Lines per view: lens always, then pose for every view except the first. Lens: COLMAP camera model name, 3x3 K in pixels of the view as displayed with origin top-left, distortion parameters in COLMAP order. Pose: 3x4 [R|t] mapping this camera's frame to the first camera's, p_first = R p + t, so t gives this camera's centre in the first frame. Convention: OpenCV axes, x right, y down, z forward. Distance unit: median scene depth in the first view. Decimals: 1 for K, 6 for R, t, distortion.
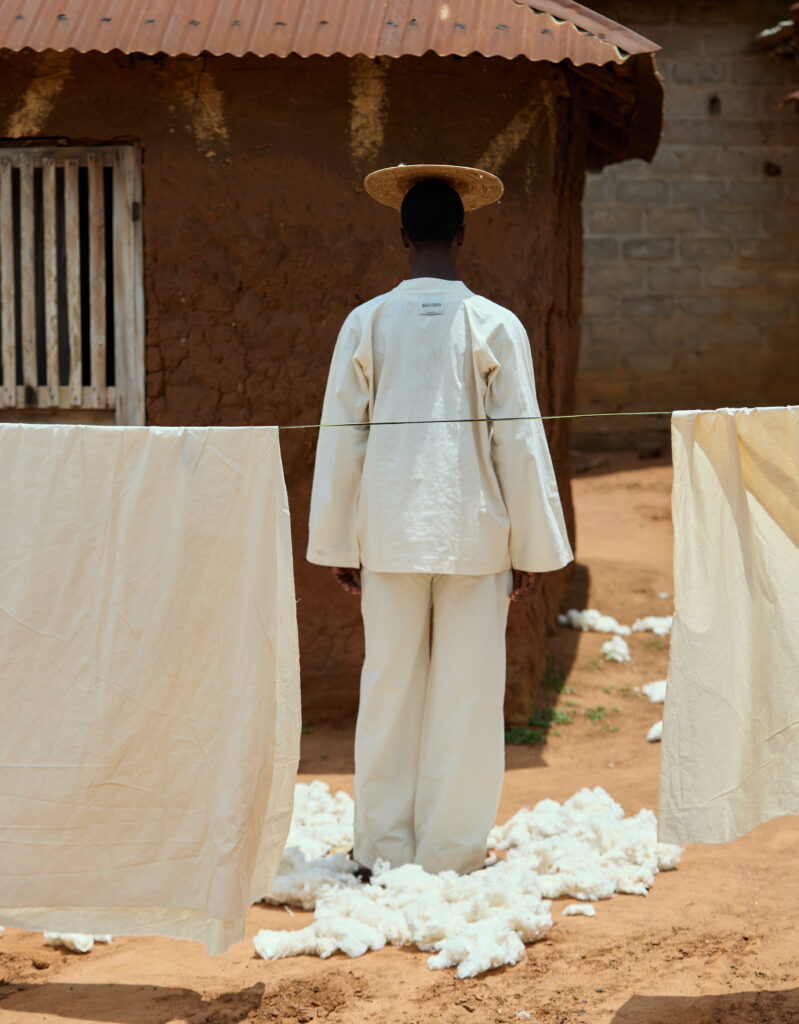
lens RADIAL K [[2251.9, 0, 386.1], [0, 2251.9, 455.4], [0, 0, 1]] dist [-0.033021, 0.000000]
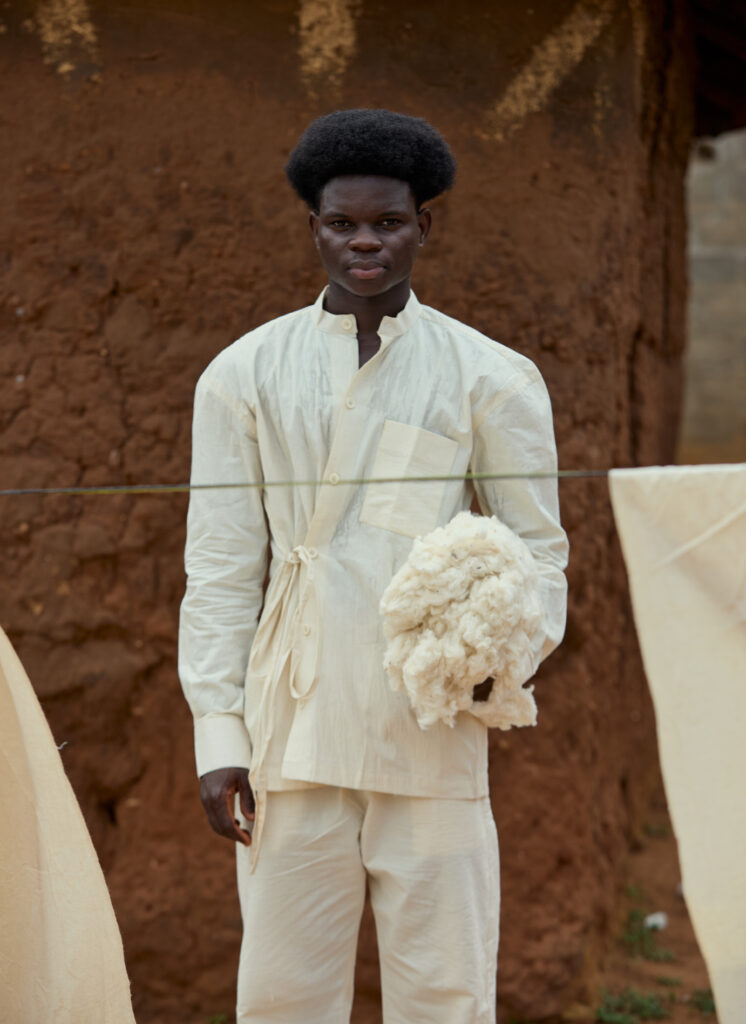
lens RADIAL K [[2973.5, 0, 377.4], [0, 2973.5, 487.8], [0, 0, 1]] dist [-0.087502, 0.000000]
pose [[0.999847, 0.004167, -0.016987, 0.018484], [-0.004575, 0.999700, -0.024051, -0.003524], [0.016882, 0.024125, 0.999566, 0.213247]]
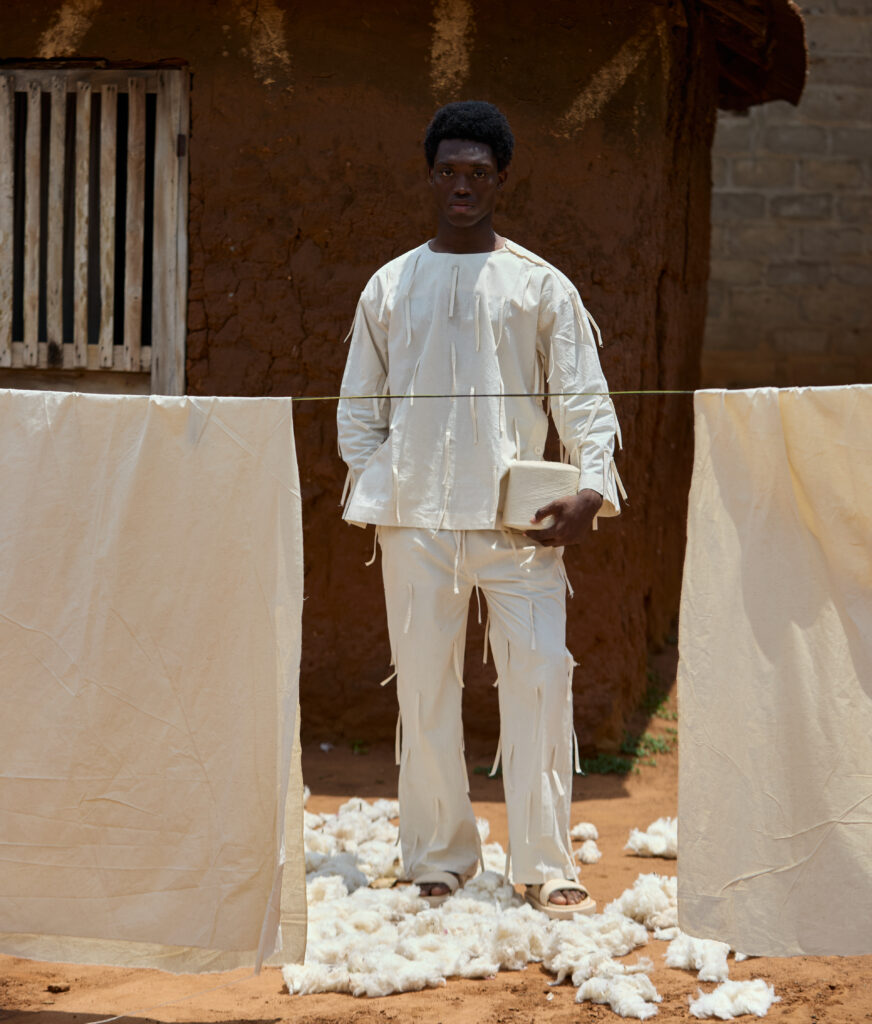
lens RADIAL K [[2695.1, 0, 435.6], [0, 2695.1, 408.1], [0, 0, 1]] dist [-0.220982, 0.000000]
pose [[0.999308, 0.028448, -0.023973, 0.014386], [-0.028774, 0.999497, -0.013337, 0.003829], [0.023581, 0.014017, 0.999624, -0.030118]]
